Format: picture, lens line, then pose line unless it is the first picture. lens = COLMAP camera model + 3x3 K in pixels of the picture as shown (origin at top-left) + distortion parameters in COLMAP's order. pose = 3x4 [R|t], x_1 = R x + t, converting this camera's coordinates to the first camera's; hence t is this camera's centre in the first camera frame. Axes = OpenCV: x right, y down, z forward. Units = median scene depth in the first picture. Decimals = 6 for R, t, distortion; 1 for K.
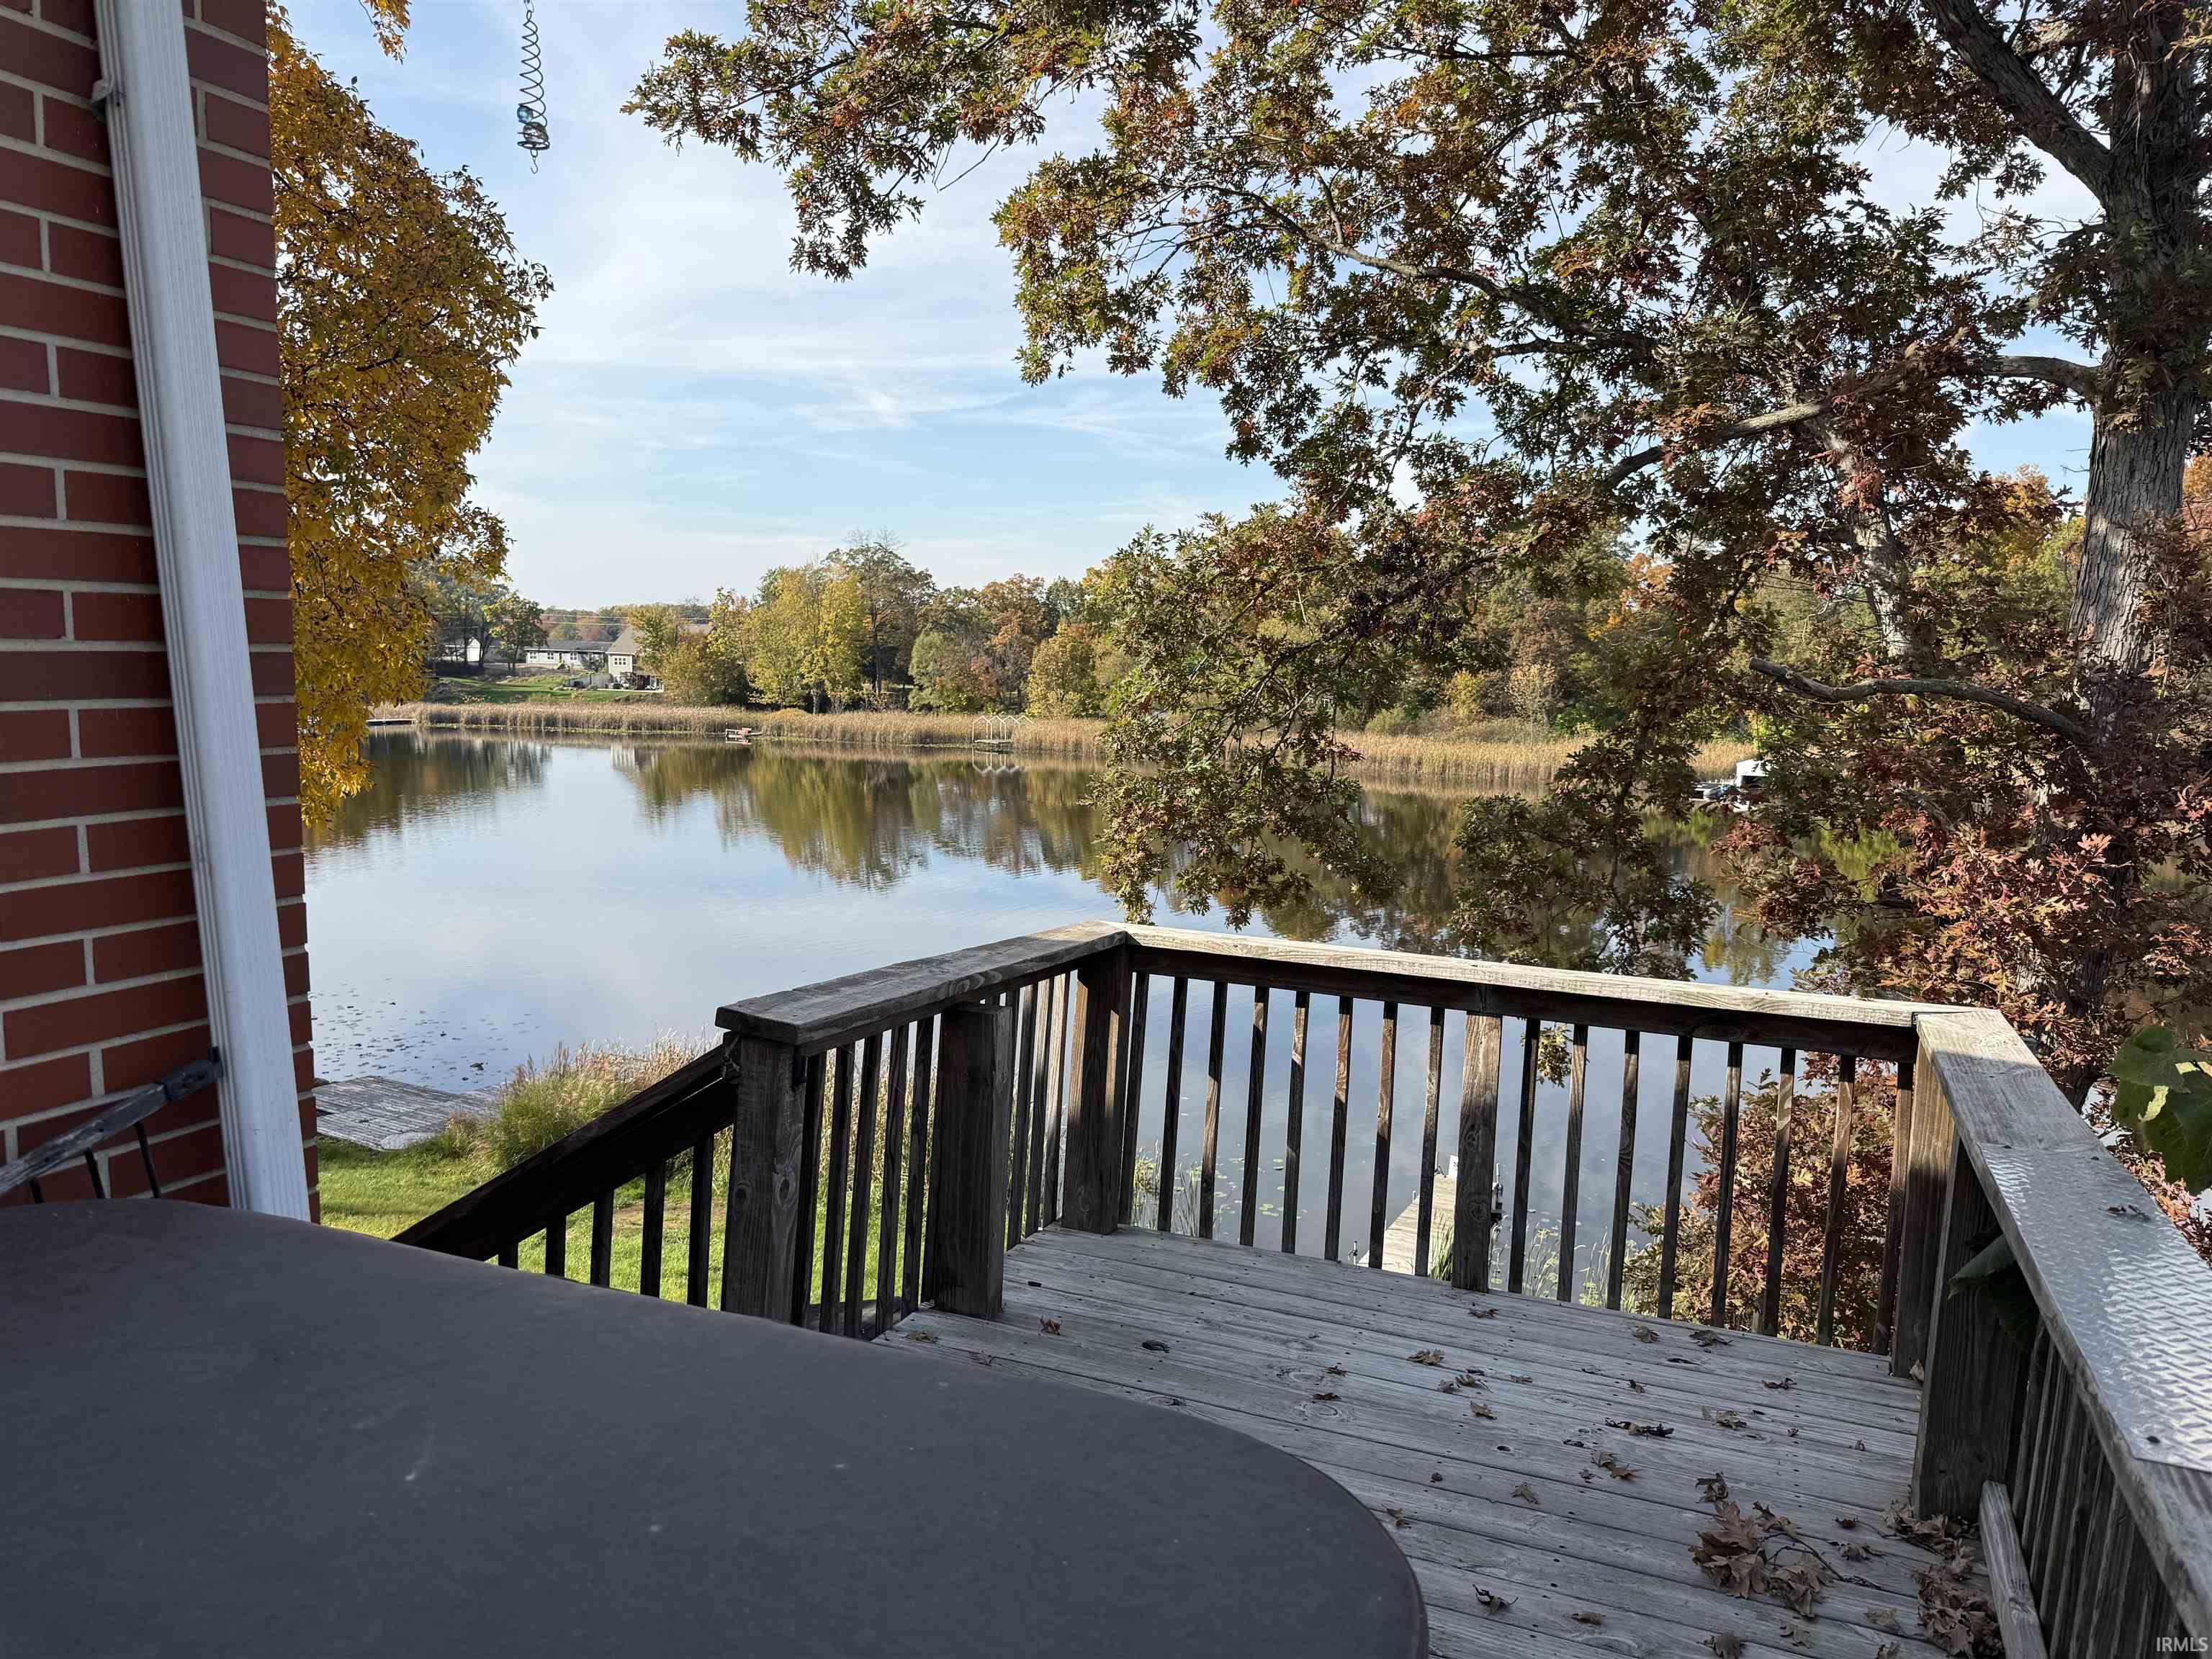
lens RADIAL K [[1563.8, 0, 1100.9], [0, 1563.8, 855.1], [0, 0, 1]] dist [0.037592, -0.041544]
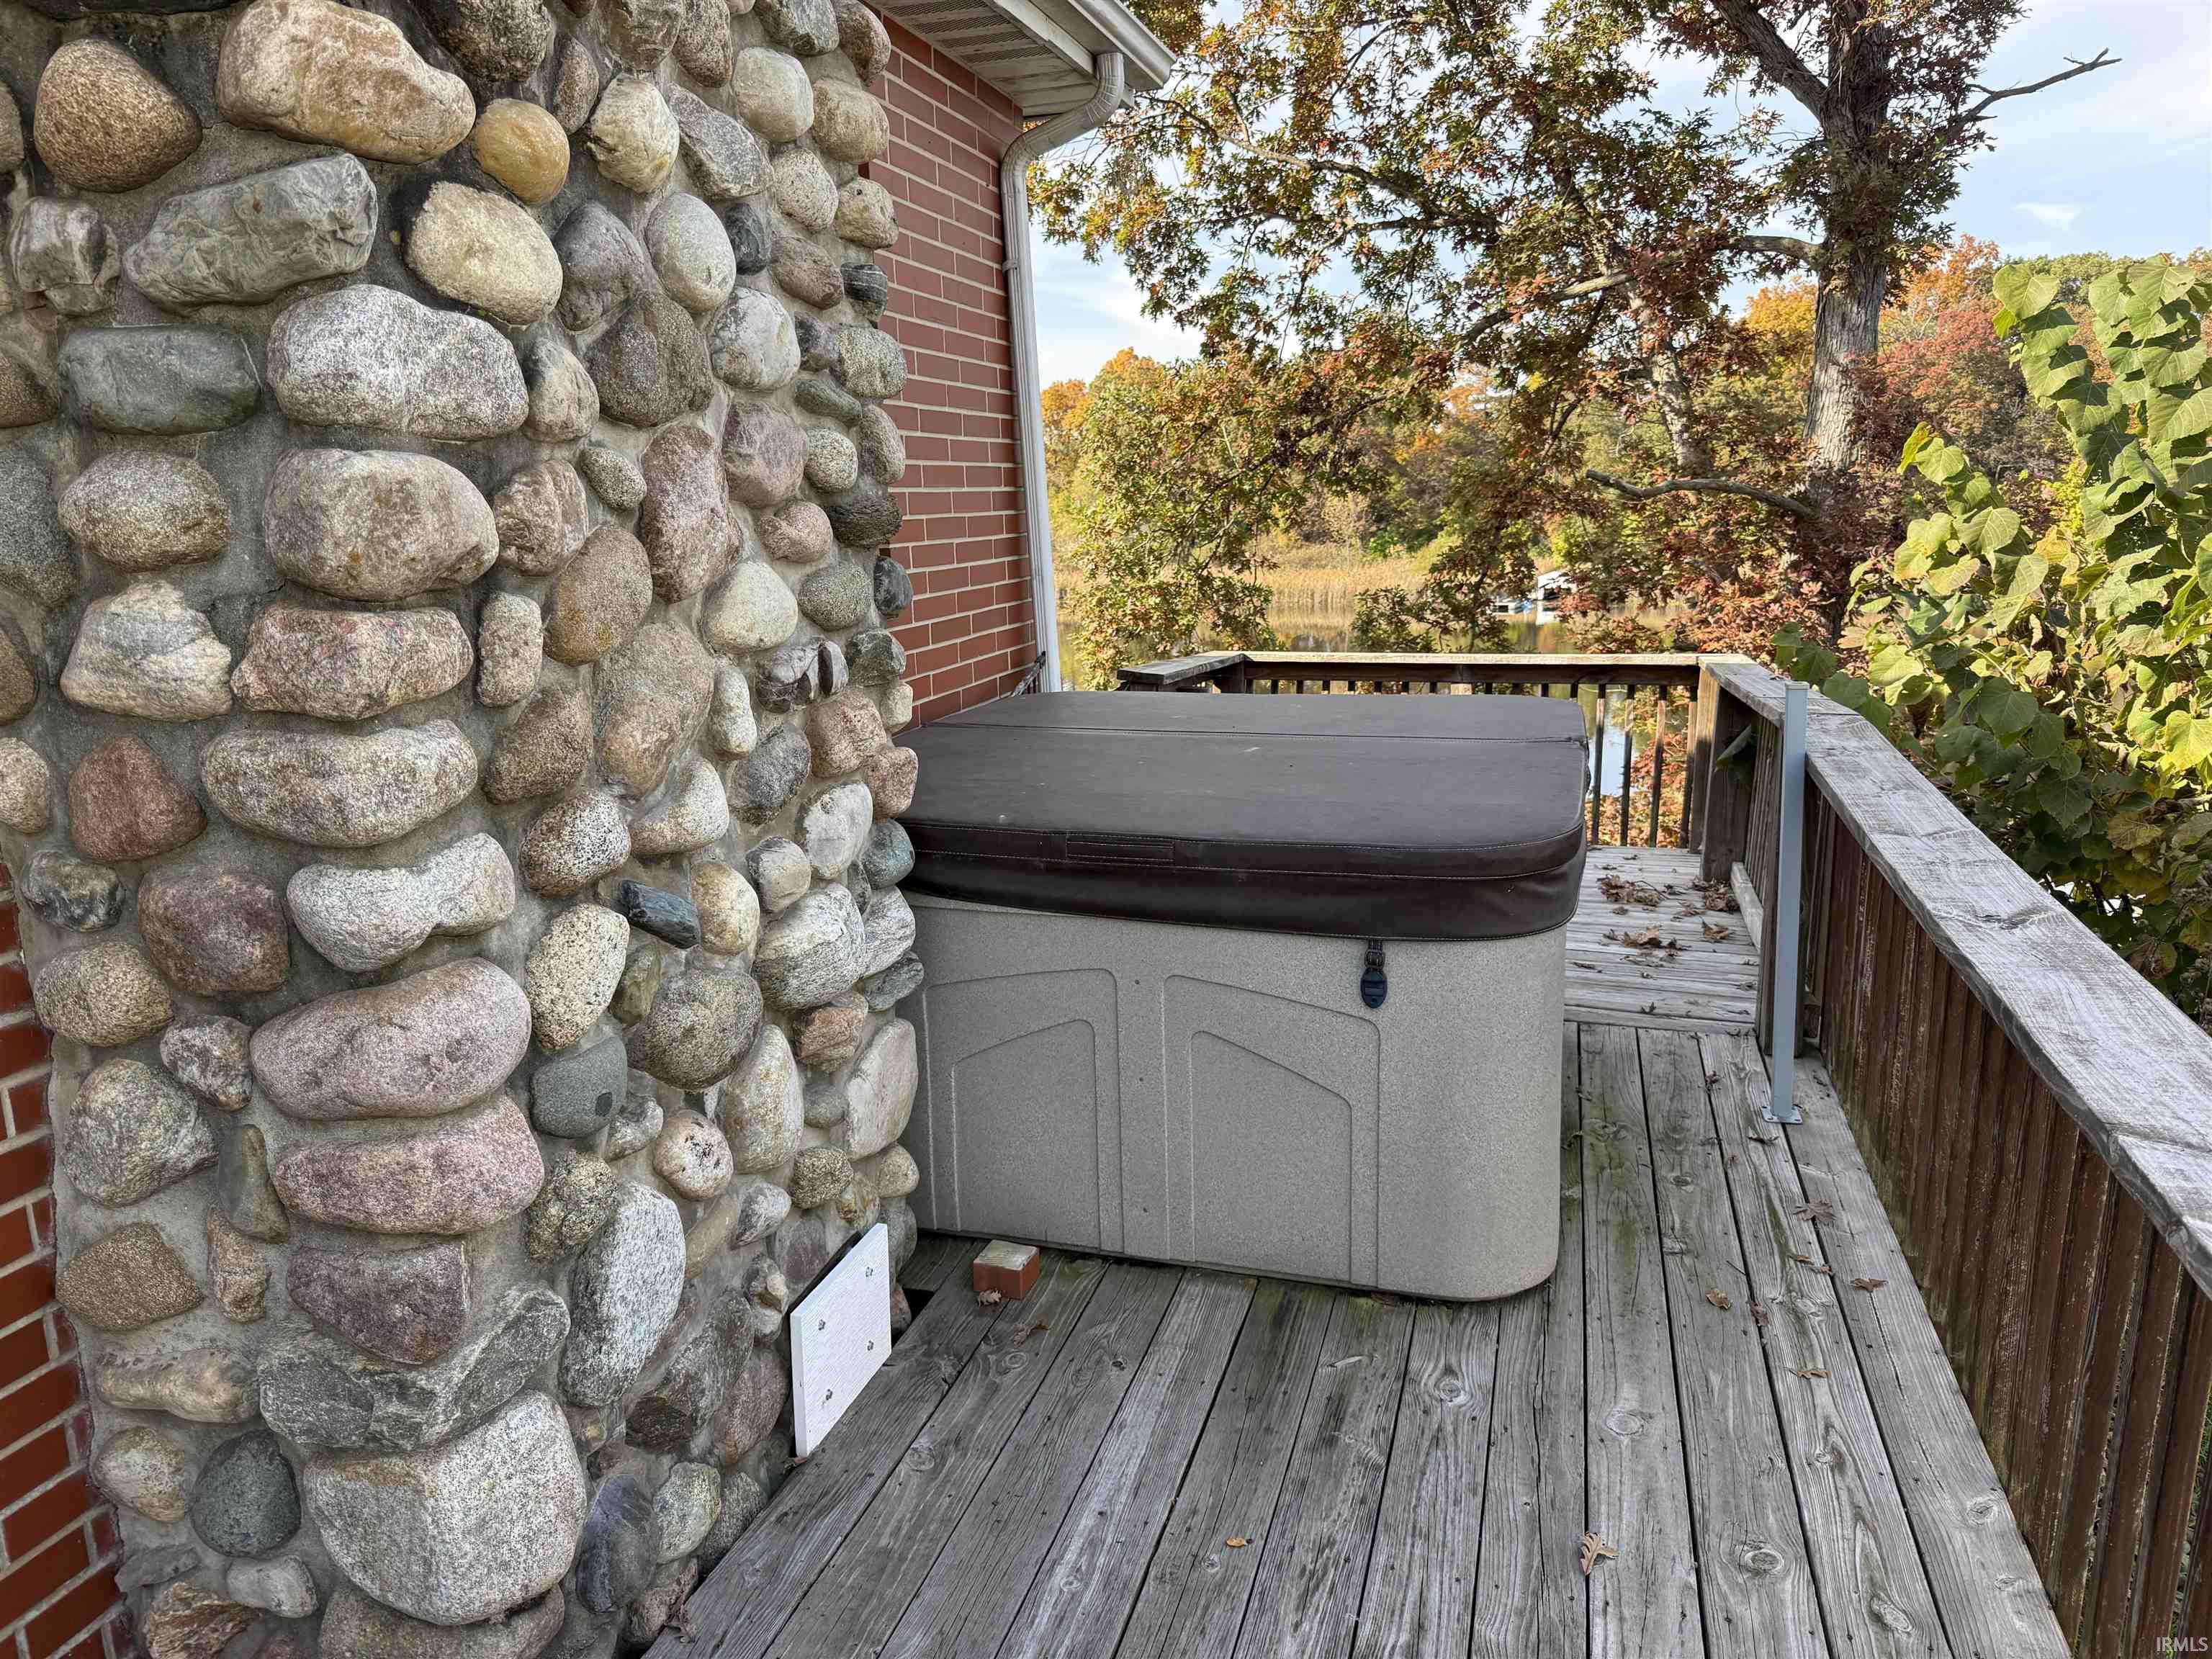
lens RADIAL K [[1563.8, 0, 1104.7], [0, 1563.8, 840.0], [0, 0, 1]] dist [0.037592, -0.041544]
pose [[0.991800, -0.066336, 0.109233, -0.129658], [0.056279, 0.994101, 0.092712, 0.034235], [-0.114739, -0.085805, 0.989683, -0.254403]]
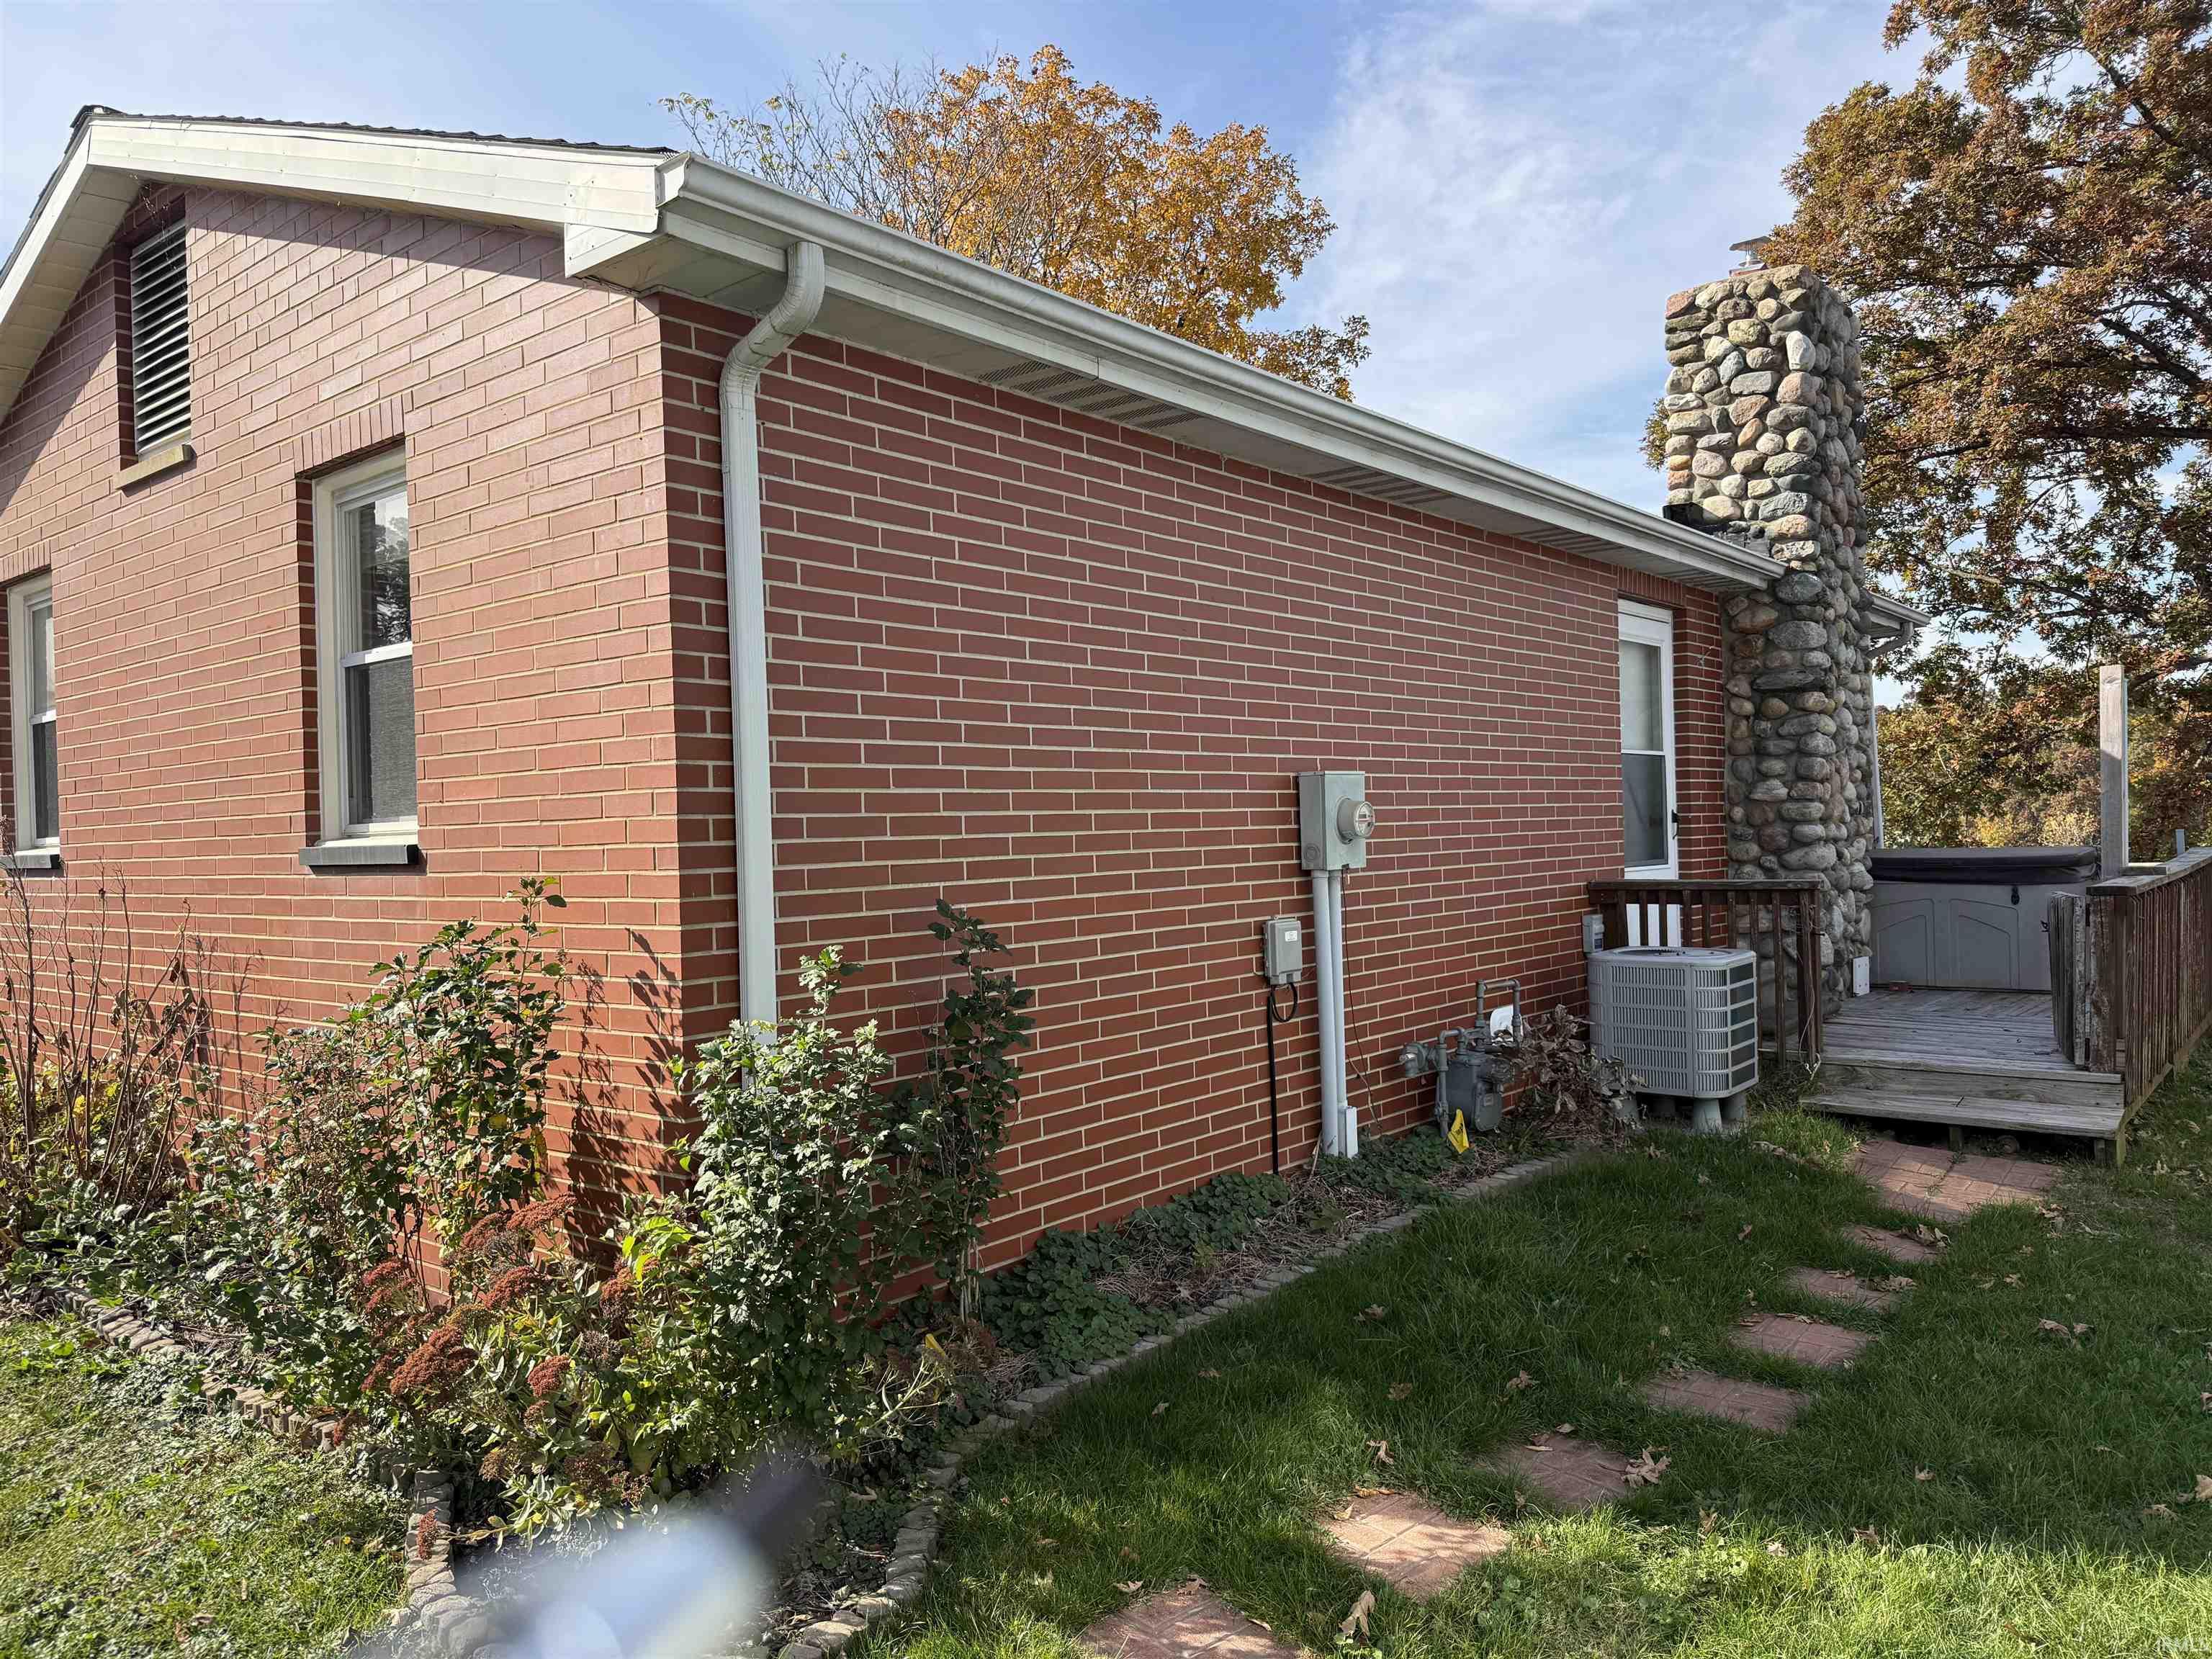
lens RADIAL K [[1563.8, 0, 1116.8], [0, 1563.8, 811.3], [0, 0, 1]] dist [0.037592, -0.041544]
pose [[0.961702, -0.043995, -0.270545, -0.311876], [0.005114, 0.989743, -0.142770, 0.159578], [0.274051, 0.135918, 0.952062, -1.028605]]
